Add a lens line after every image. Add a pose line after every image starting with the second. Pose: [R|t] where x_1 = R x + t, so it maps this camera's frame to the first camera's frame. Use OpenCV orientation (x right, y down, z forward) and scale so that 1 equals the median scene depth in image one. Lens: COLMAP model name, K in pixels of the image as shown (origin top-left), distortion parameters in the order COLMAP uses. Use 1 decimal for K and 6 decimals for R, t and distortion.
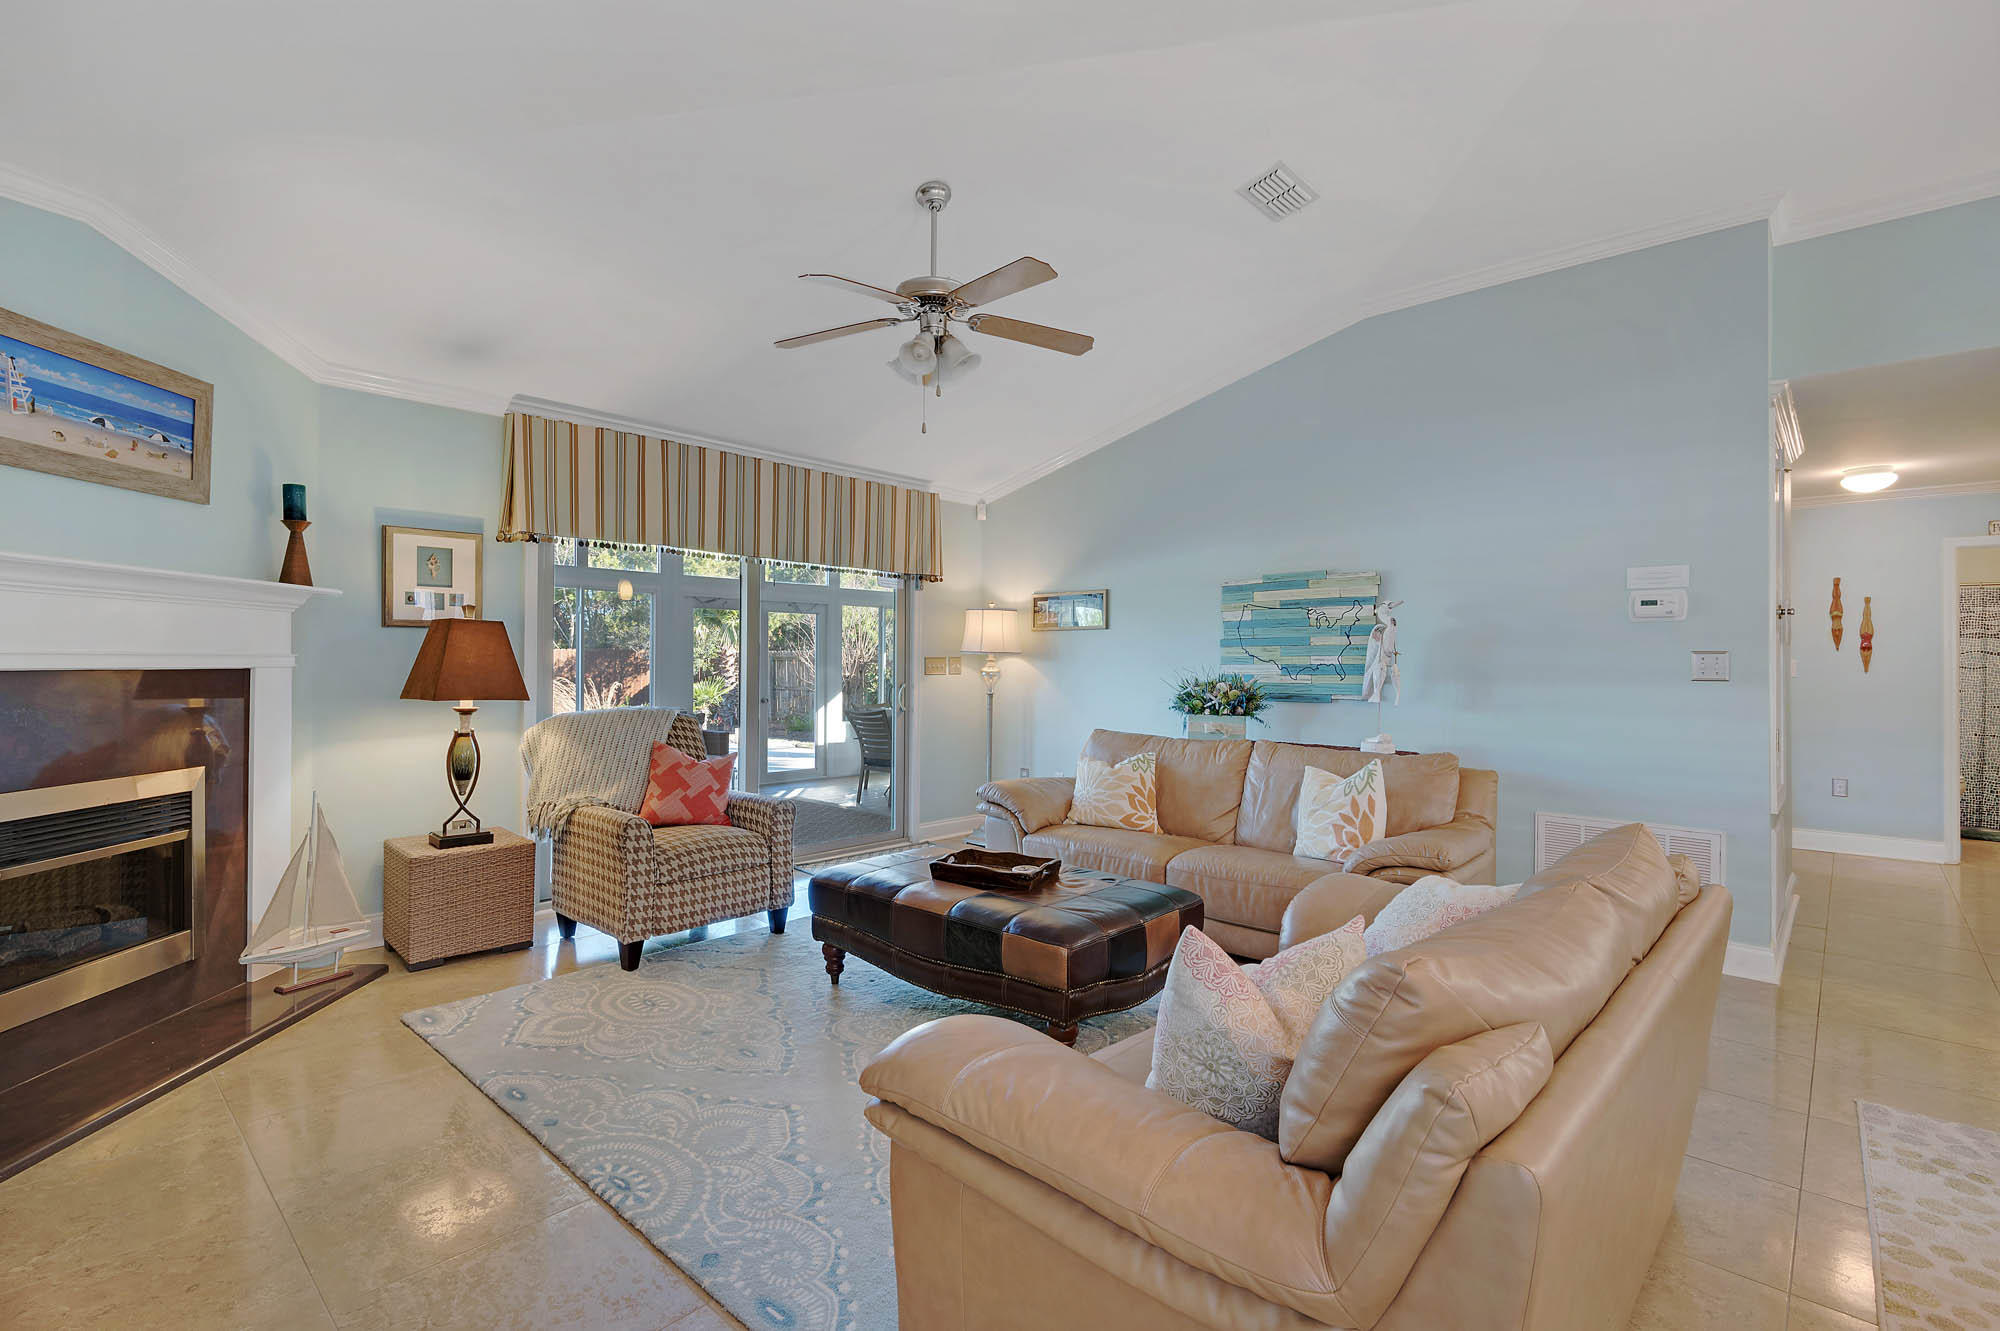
lens RADIAL K [[909.4, 0, 1003.4], [0, 909.4, 662.9], [0, 0, 1]] dist [0.001211, -0.000083]
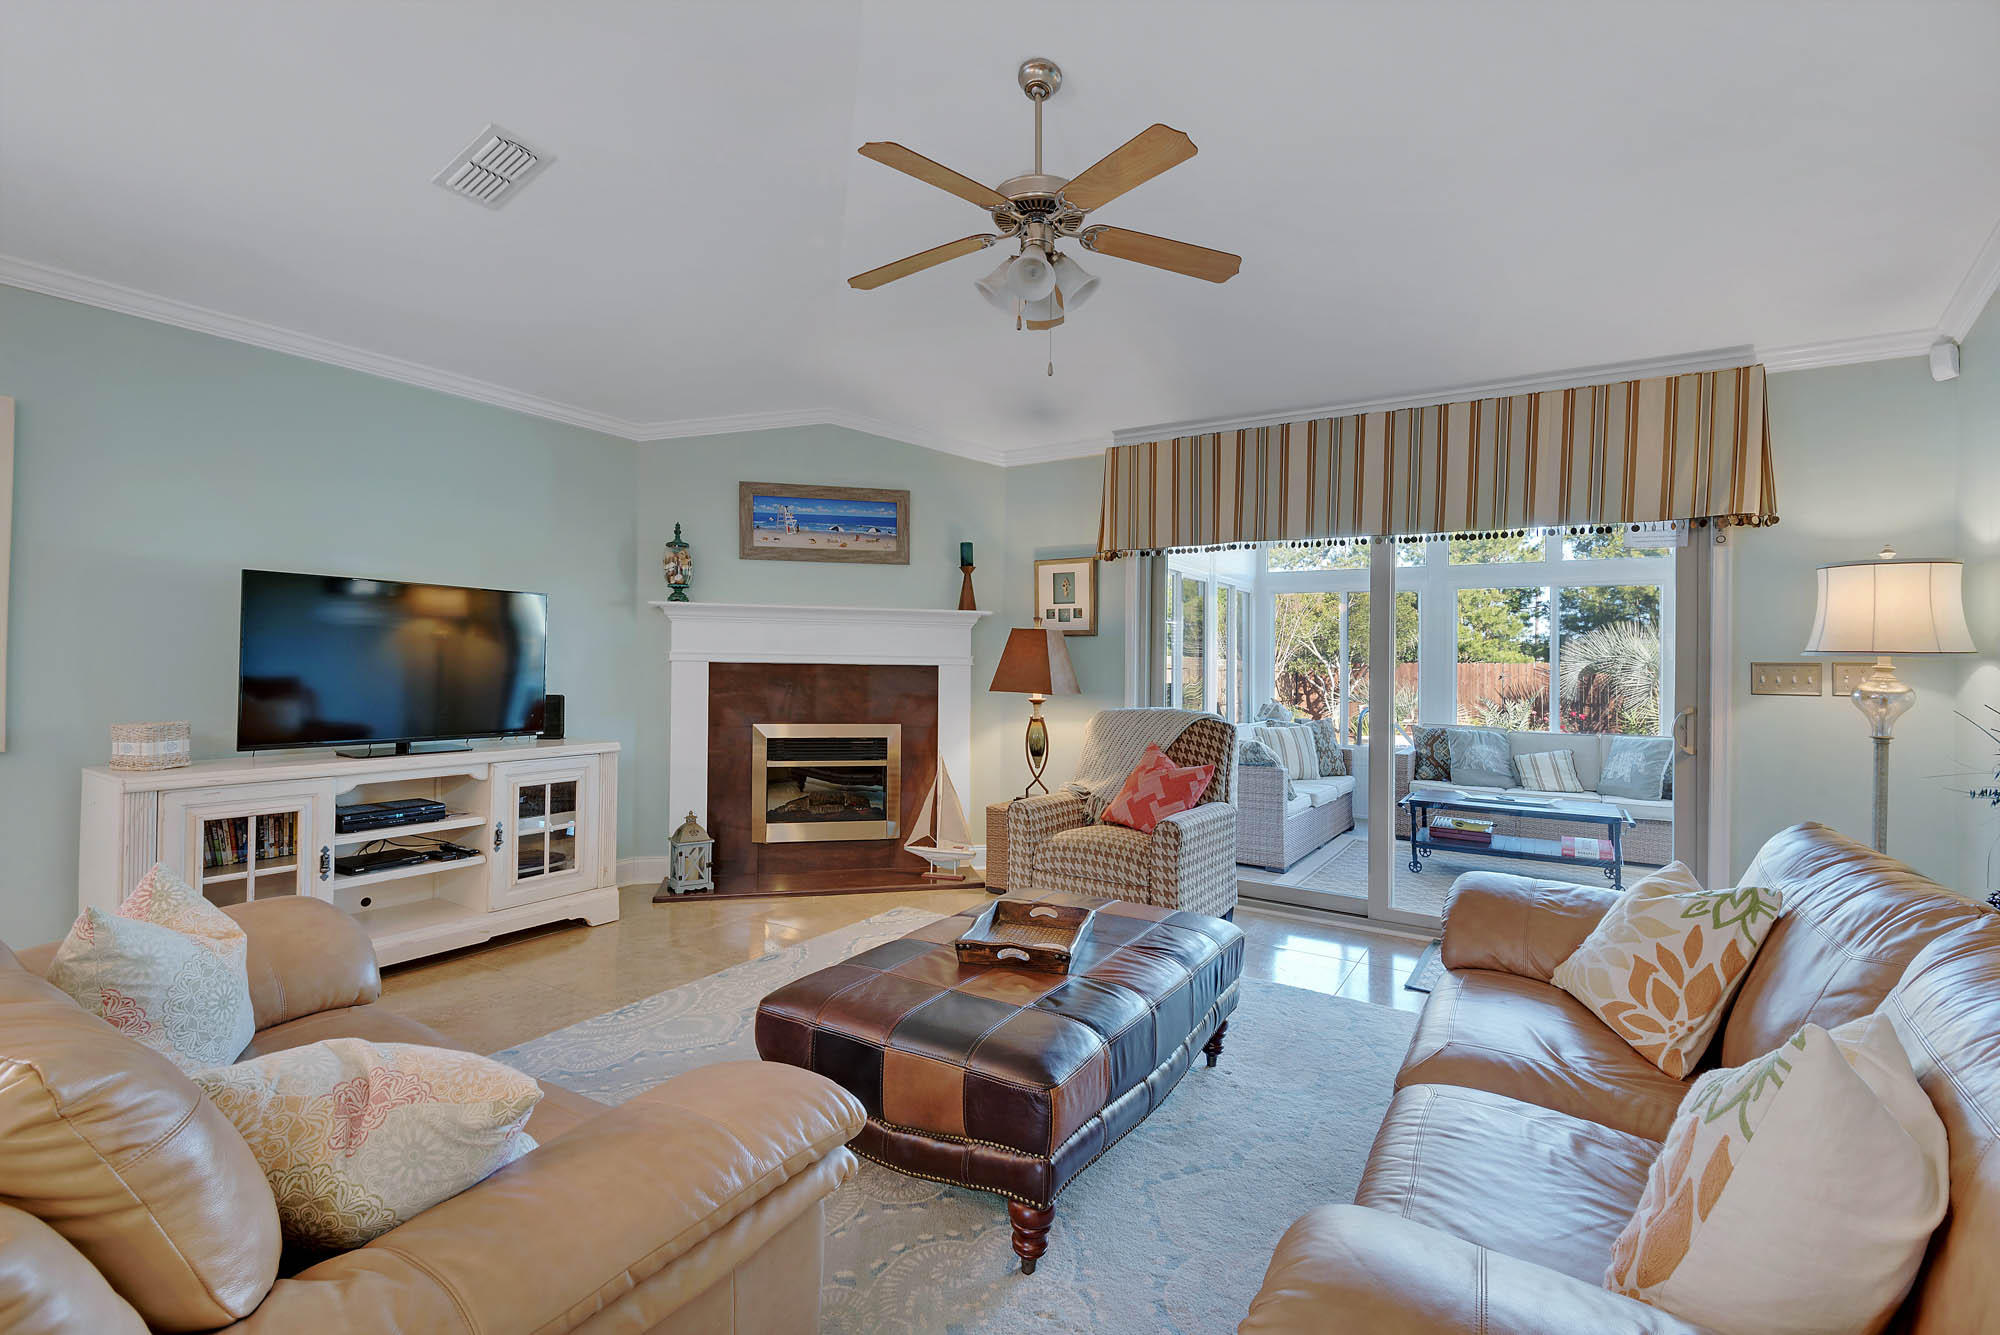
lens RADIAL K [[899.9, 0, 1013.2], [0, 899.9, 669.0], [0, 0, 1]] dist [0.061372, -0.047273]
pose [[0.192785, 0.006013, -0.981223, 0.643233], [-0.015004, 0.999882, 0.003179, 0.004255], [0.981126, 0.014109, 0.192852, 0.750452]]
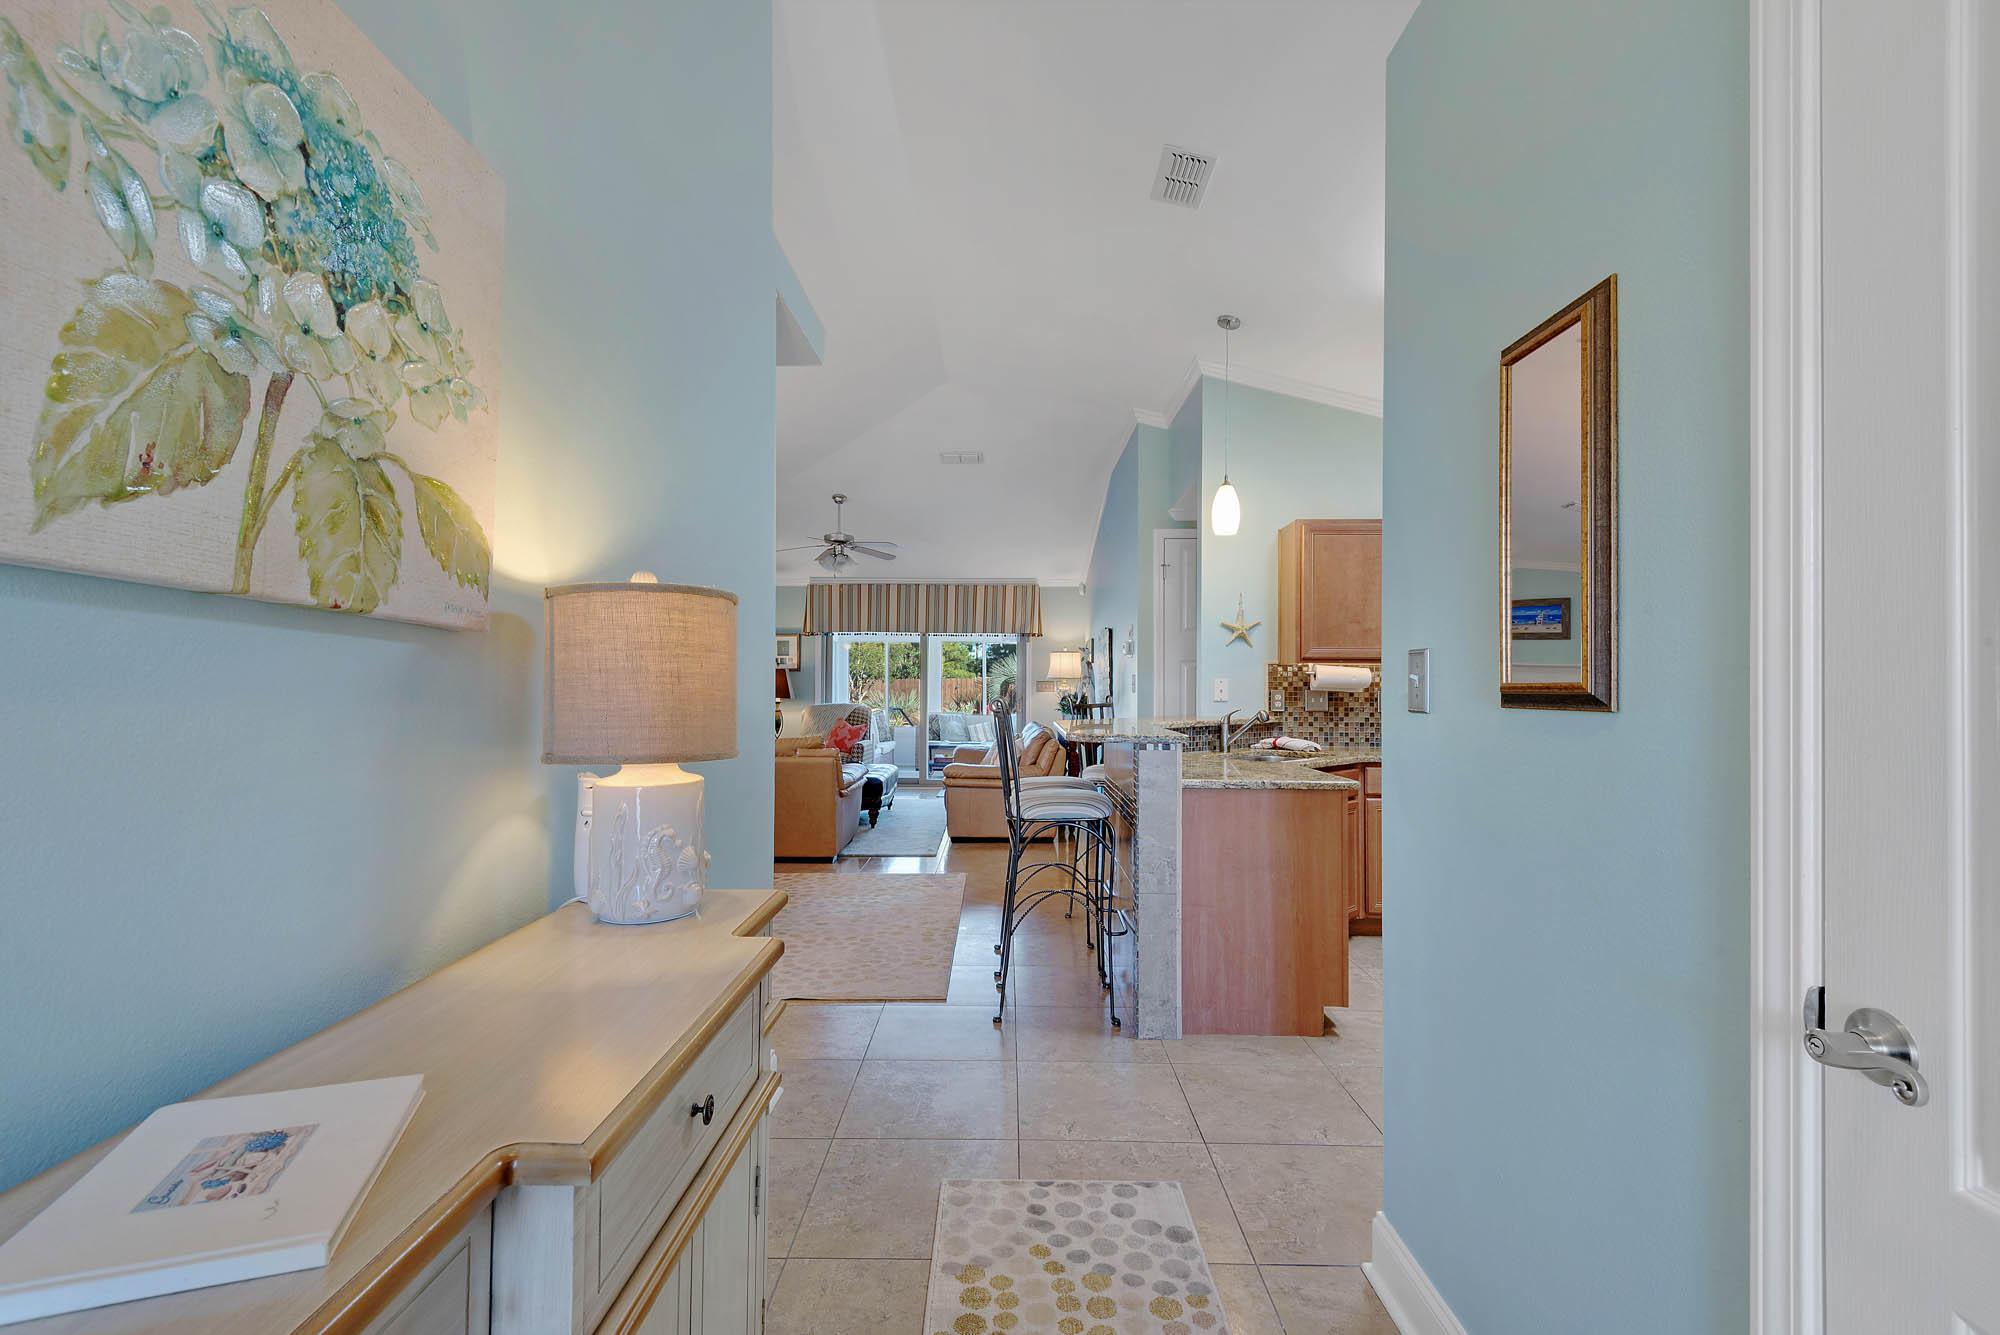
lens RADIAL K [[904.4, 0, 1003.3], [0, 904.4, 687.9], [0, 0, 1]] dist [0.020555, -0.019058]
pose [[0.678075, 0.002035, -0.734990, 1.895791], [-0.000561, 0.999997, 0.002251, 0.004659], [0.734993, -0.001114, 0.678074, -0.342027]]
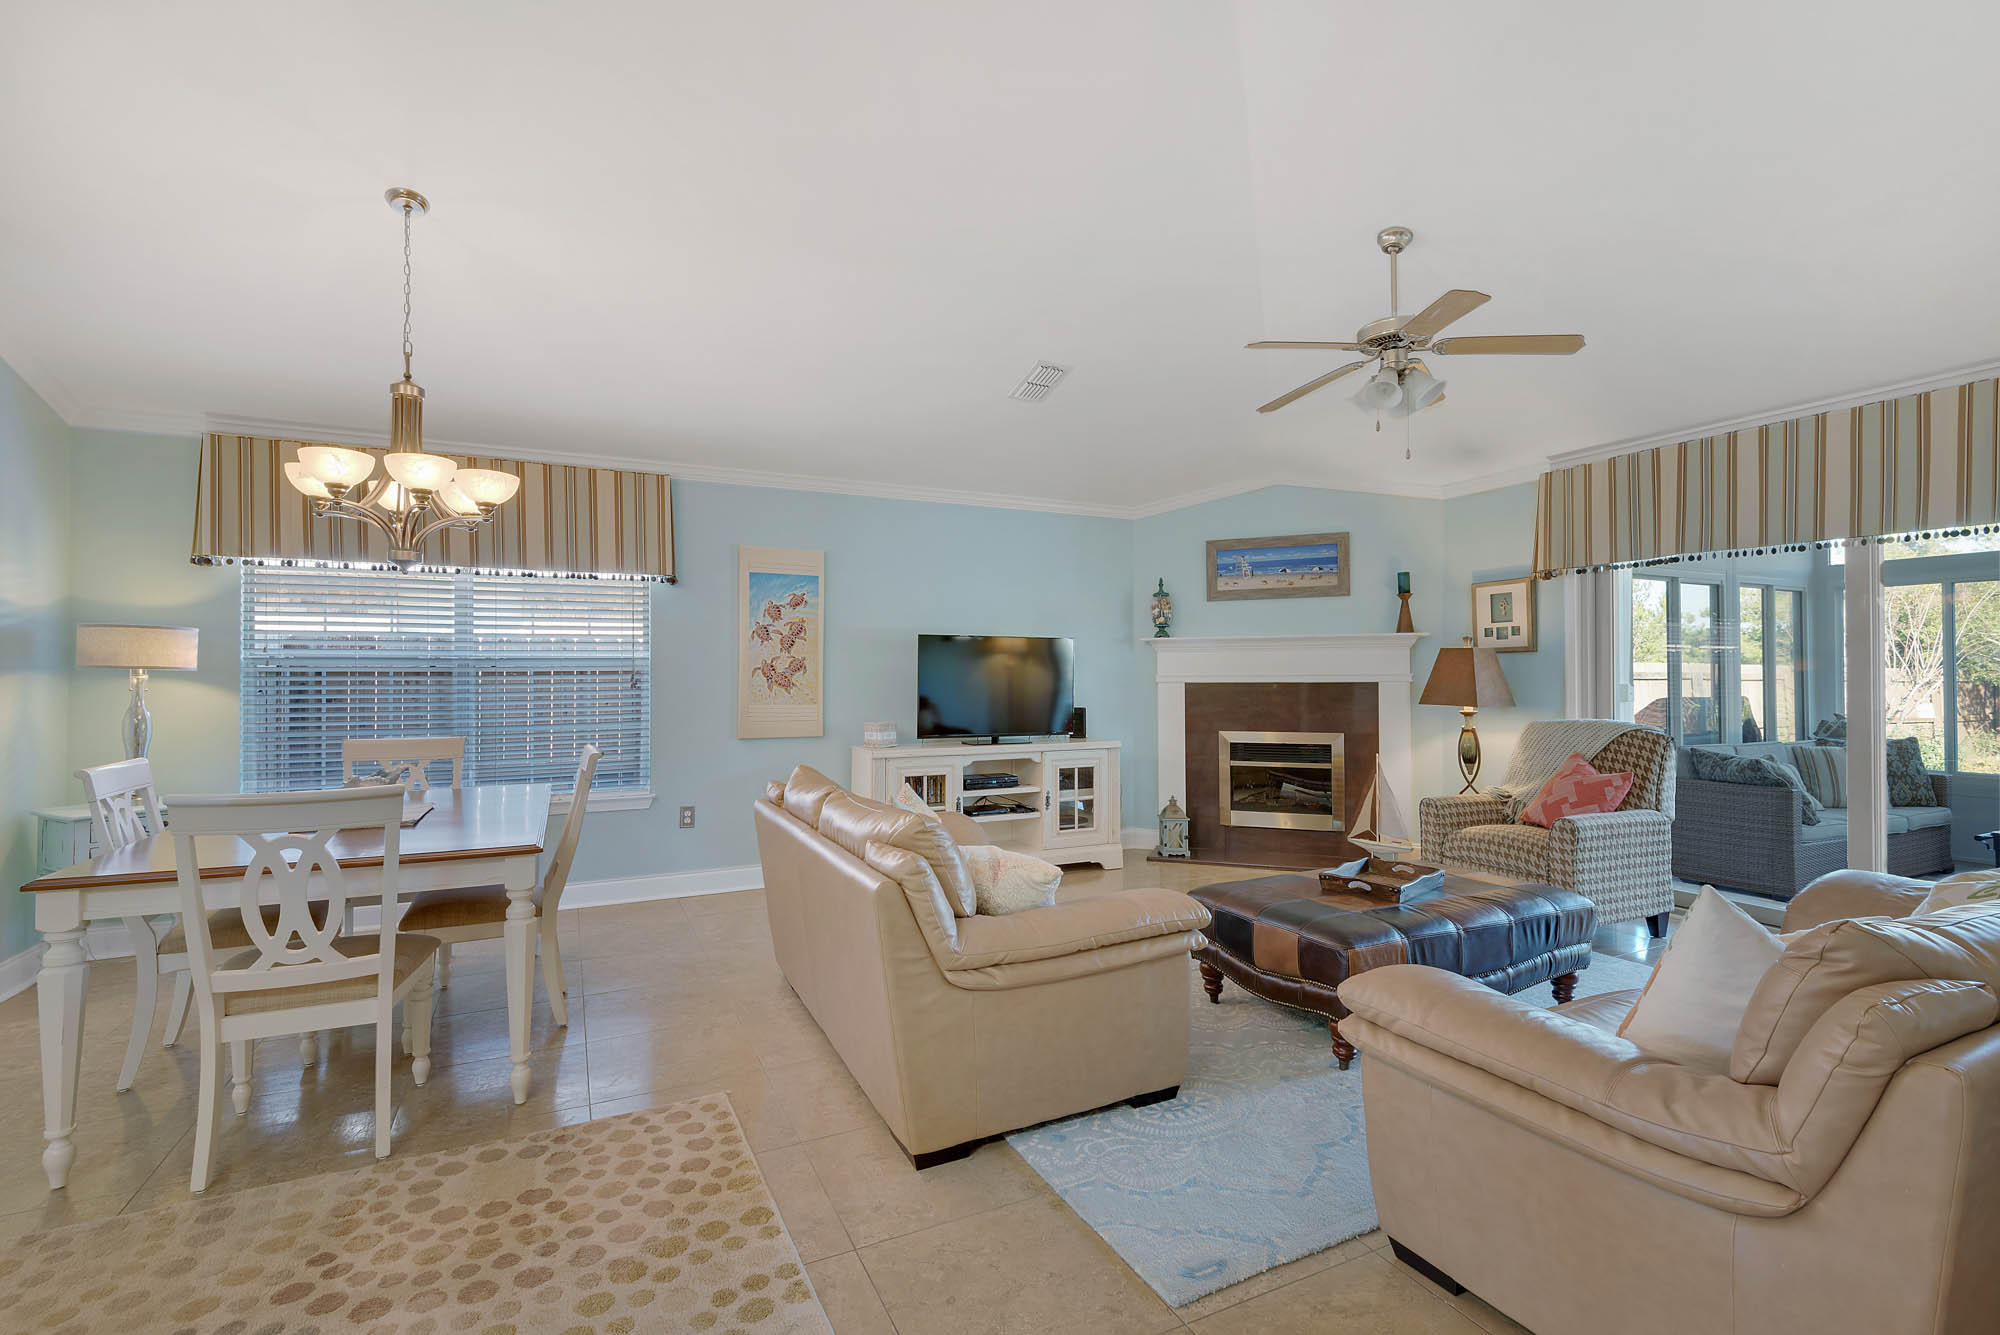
lens RADIAL K [[904.4, 0, 1003.3], [0, 904.4, 687.9], [0, 0, 1]] dist [0.020555, -0.019058]
pose [[-0.361691, 0.008119, -0.932263, 0.979300], [0.003343, 0.999967, 0.007411, 0.000932], [0.932292, -0.000436, -0.361706, 0.867557]]
